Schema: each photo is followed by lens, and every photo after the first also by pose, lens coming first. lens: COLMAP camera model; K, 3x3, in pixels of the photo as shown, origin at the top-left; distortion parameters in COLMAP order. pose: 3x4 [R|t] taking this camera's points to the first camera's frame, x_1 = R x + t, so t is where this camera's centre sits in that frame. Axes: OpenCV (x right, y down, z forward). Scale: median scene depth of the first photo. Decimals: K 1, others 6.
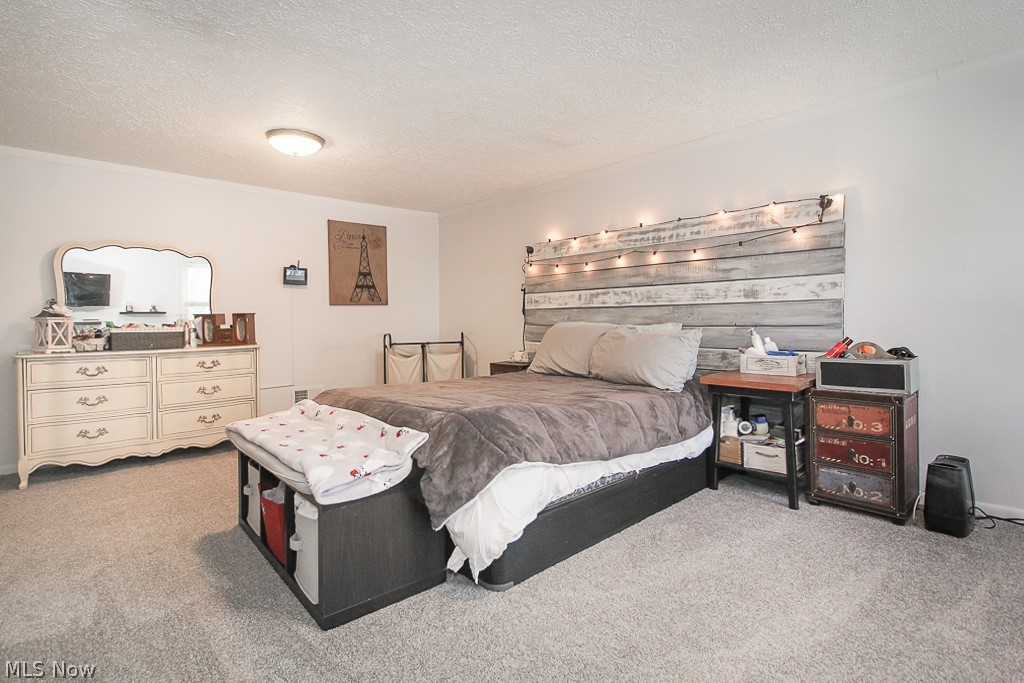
lens RADIAL K [[502.6, 0, 512.3], [0, 502.6, 316.3], [0, 0, 1]] dist [0.000834, 0.000129]
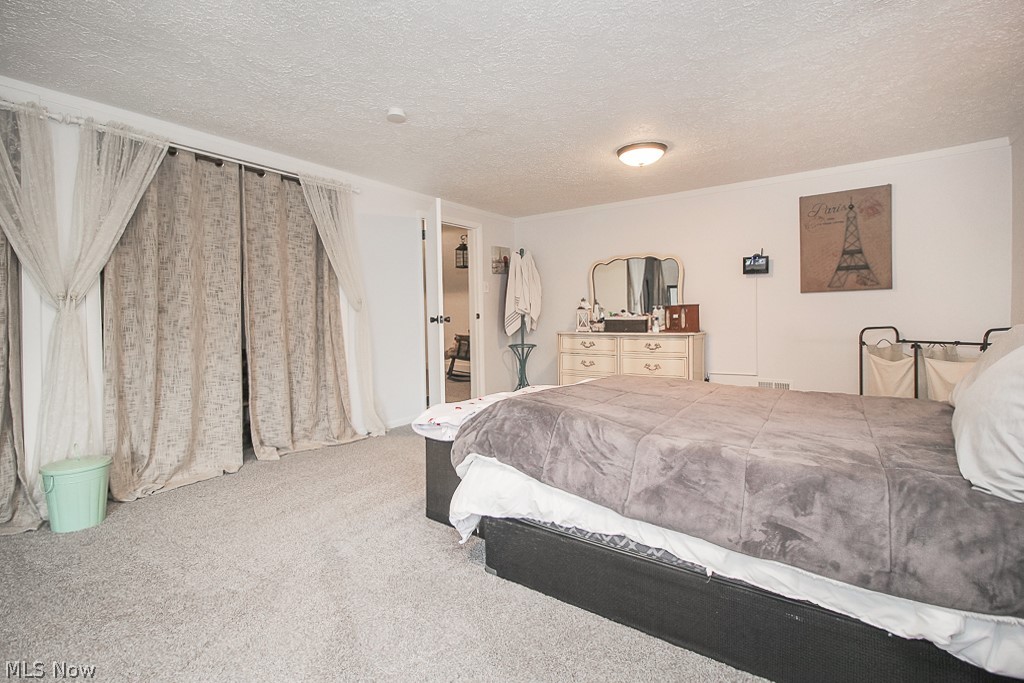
lens RADIAL K [[476.4, 0, 507.8], [0, 476.4, 310.9], [0, 0, 1]] dist [-0.005500, -0.000925]
pose [[0.178391, 0.001427, -0.983959, 0.395311], [0.018518, 0.999817, 0.004808, -0.003765], [0.983785, -0.019079, 0.178332, 0.350512]]
